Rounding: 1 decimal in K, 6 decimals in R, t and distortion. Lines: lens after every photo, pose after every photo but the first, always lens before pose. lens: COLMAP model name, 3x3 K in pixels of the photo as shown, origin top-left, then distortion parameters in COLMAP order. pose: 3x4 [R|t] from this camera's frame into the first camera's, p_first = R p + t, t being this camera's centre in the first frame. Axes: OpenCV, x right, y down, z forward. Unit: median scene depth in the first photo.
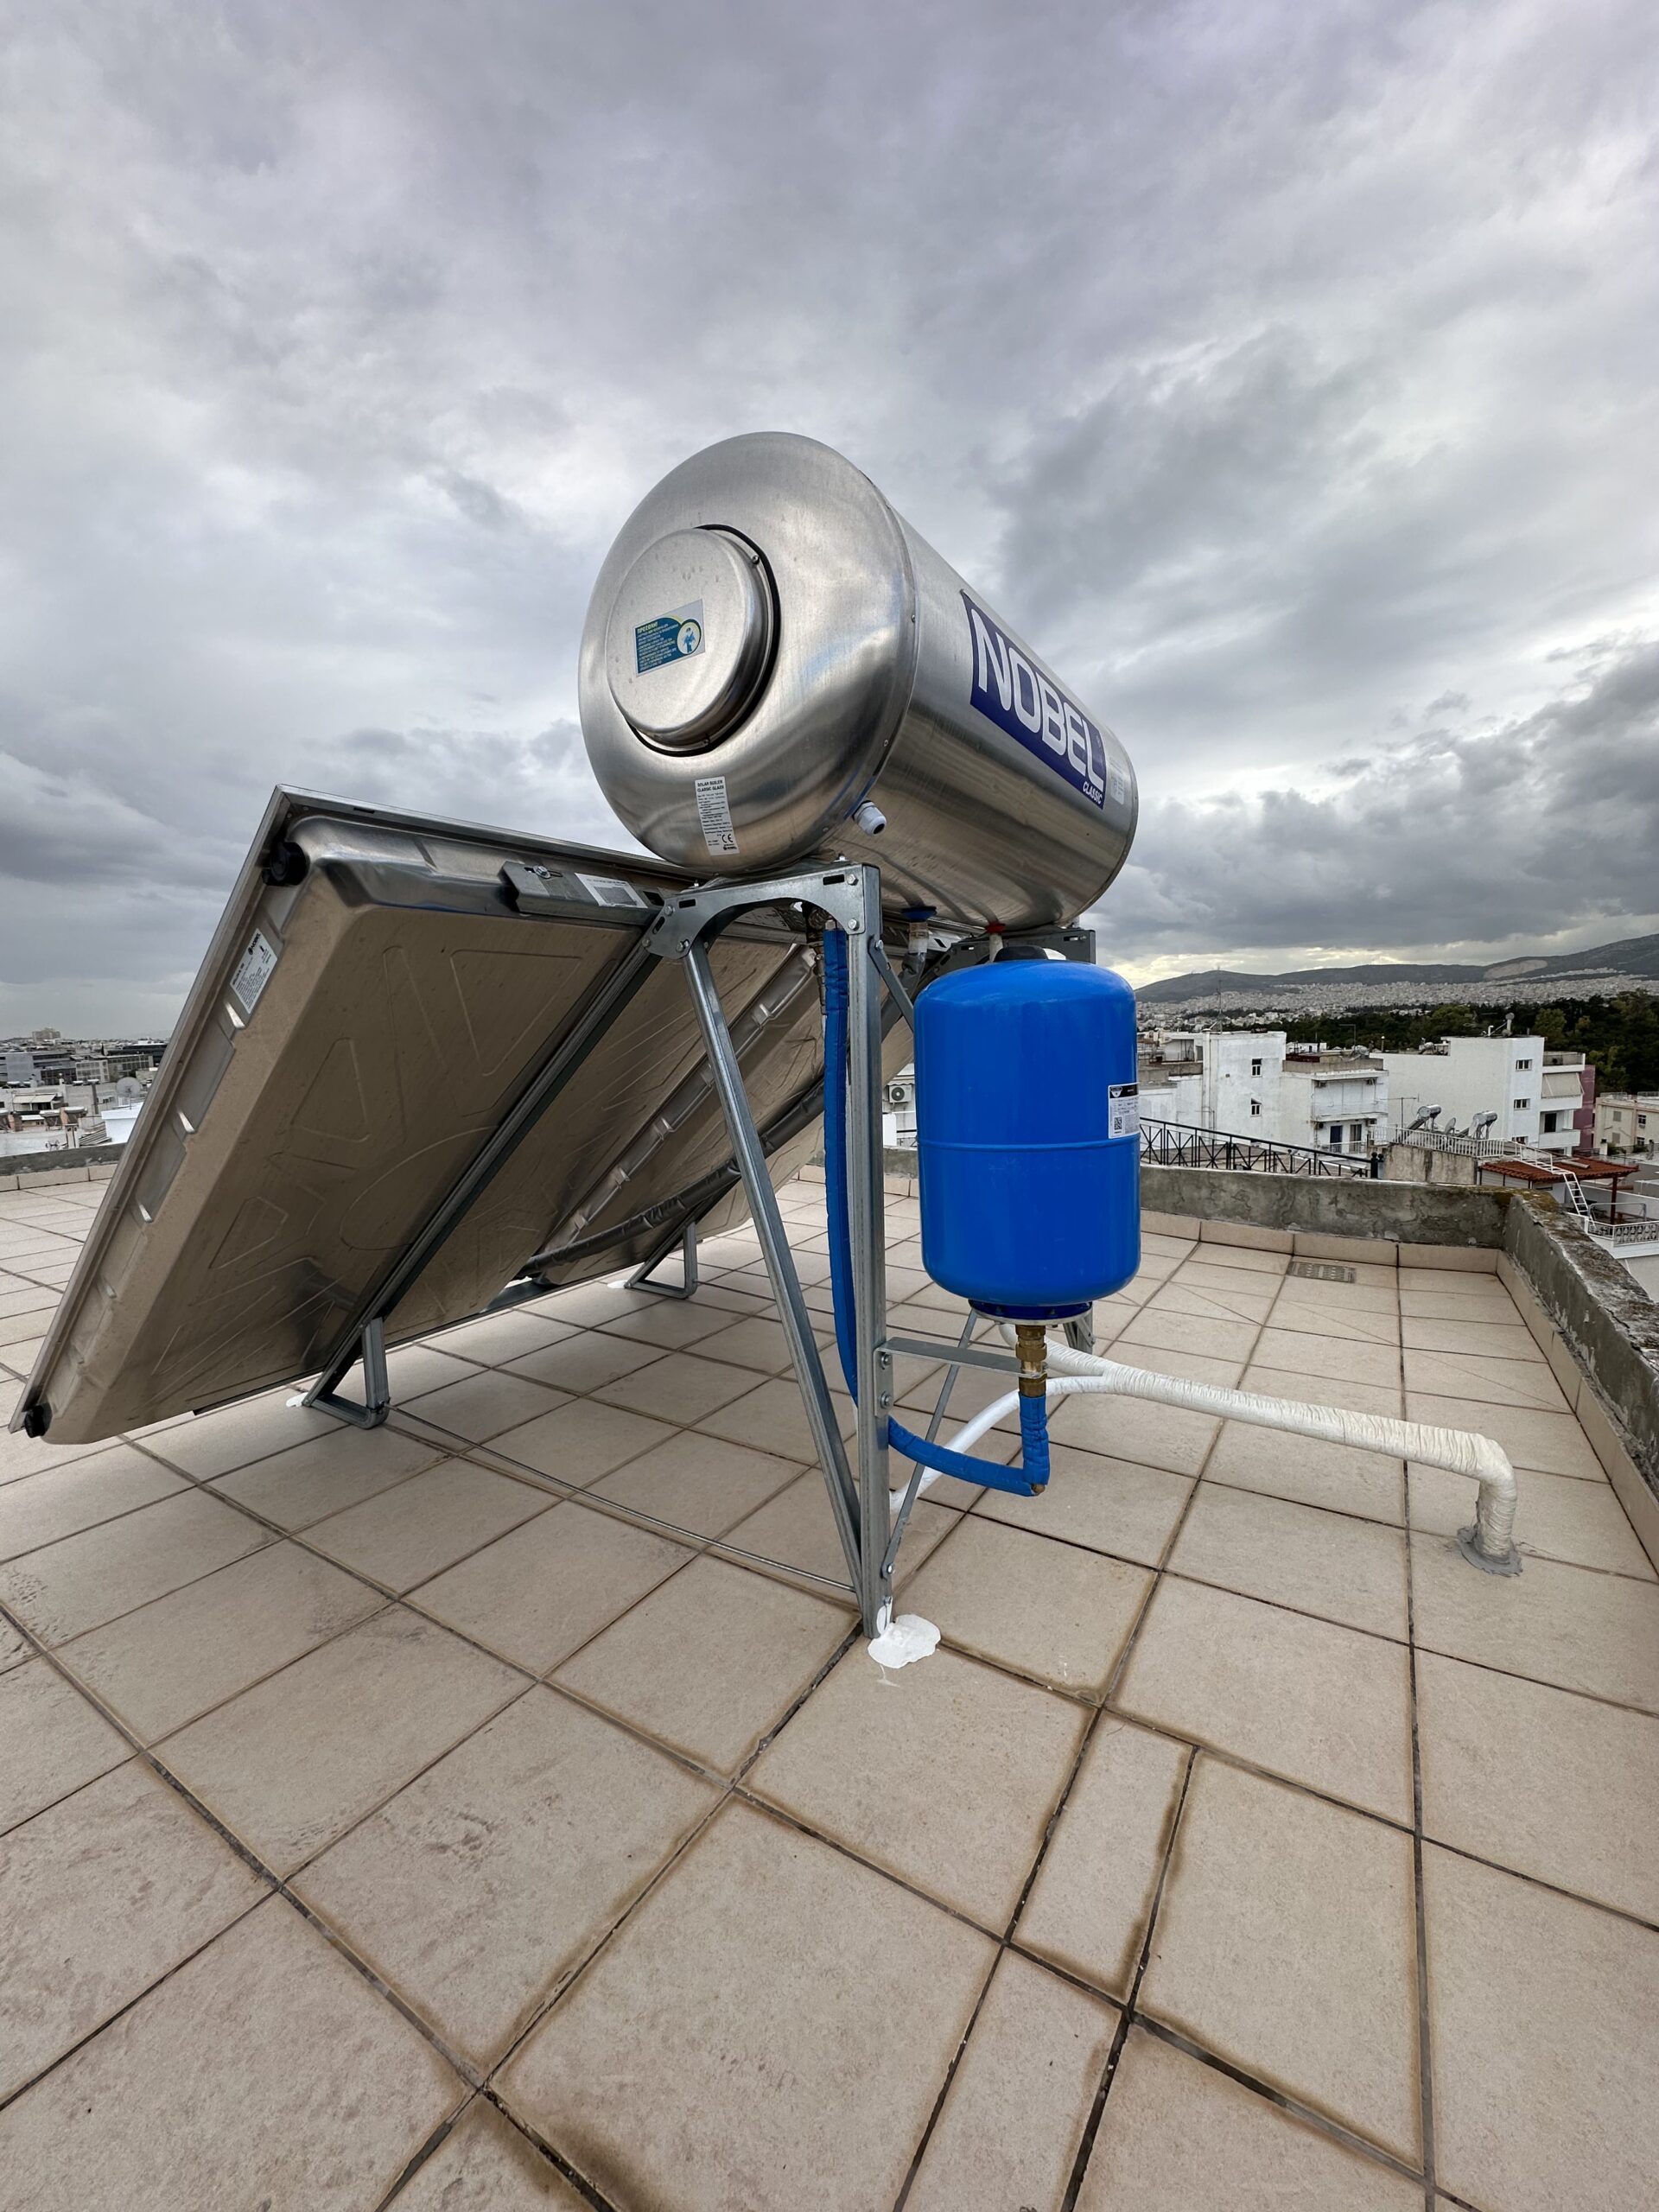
lens RADIAL K [[876.9, 0, 828.8], [0, 876.9, 1107.8], [0, 0, 1]] dist [-0.000319, -0.000179]
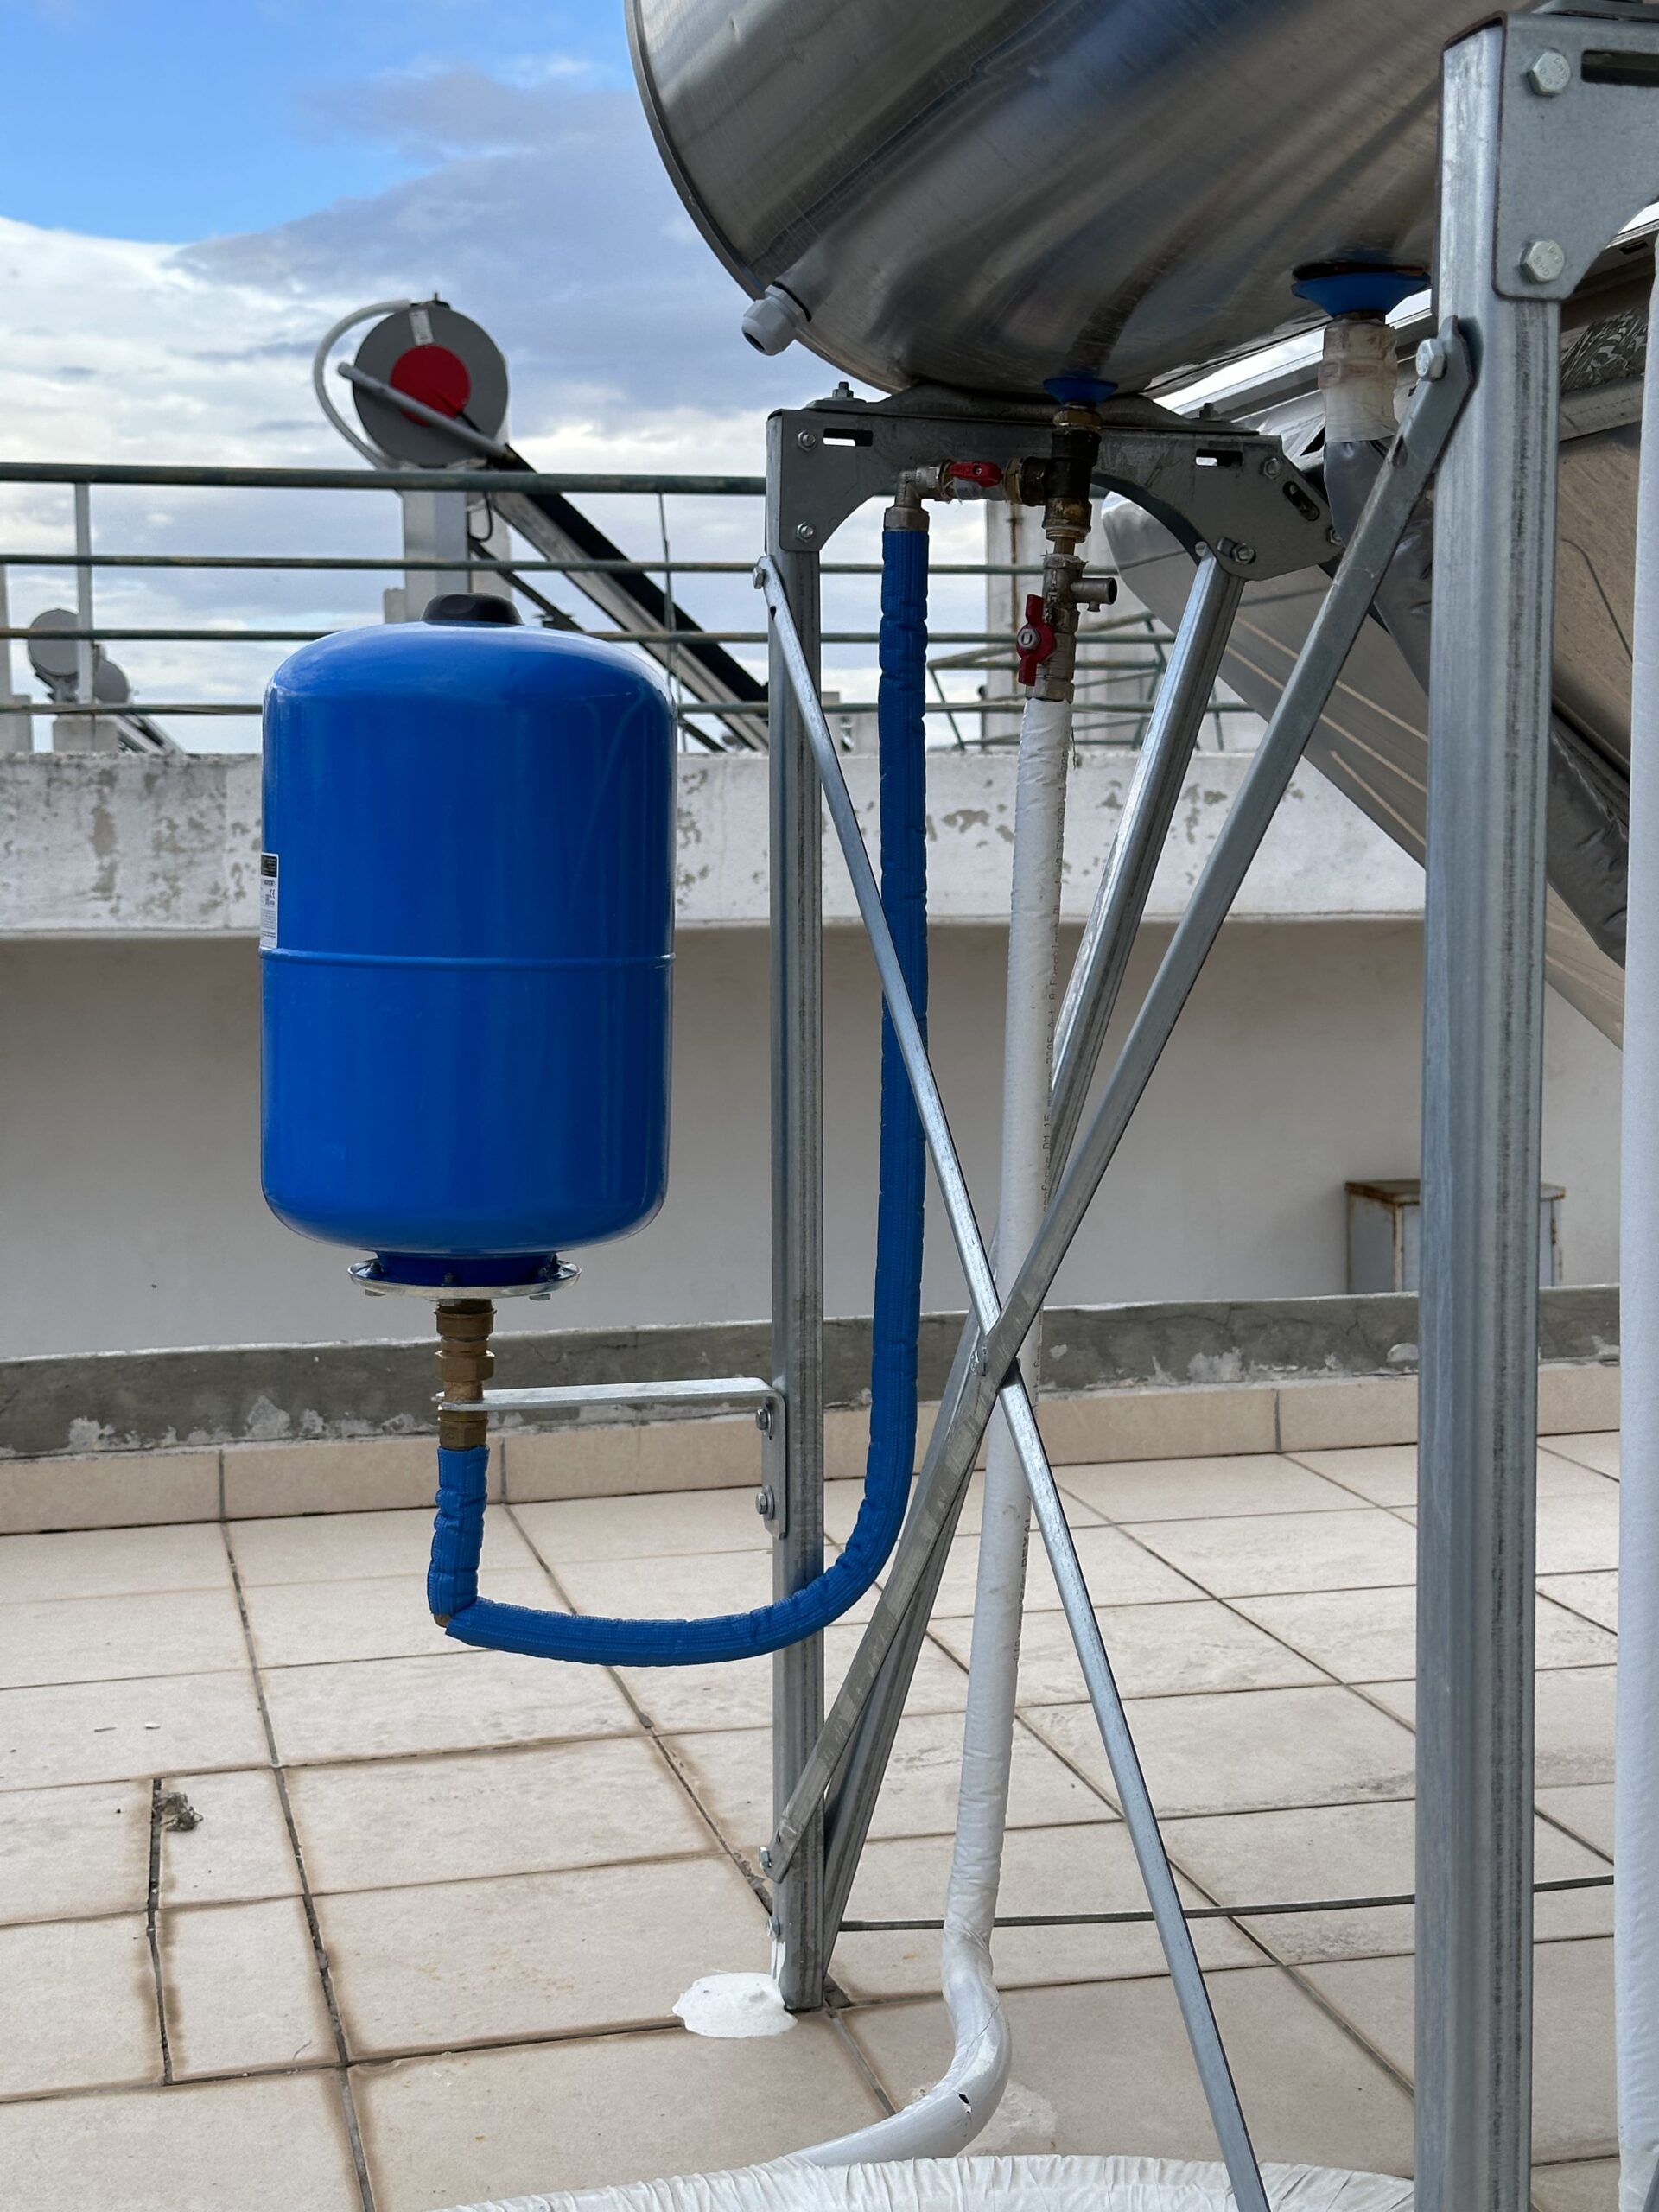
lens RADIAL K [[3097.2, 0, 829.7], [0, 3097.2, 1104.6], [0, 0, 1]] dist [-0.030656, 0.000000]
pose [[-0.693079, 0.088885, -0.715360, 1.389801], [-0.054081, 0.983161, 0.174557, -0.201271], [0.718830, 0.159670, -0.676601, 2.396405]]
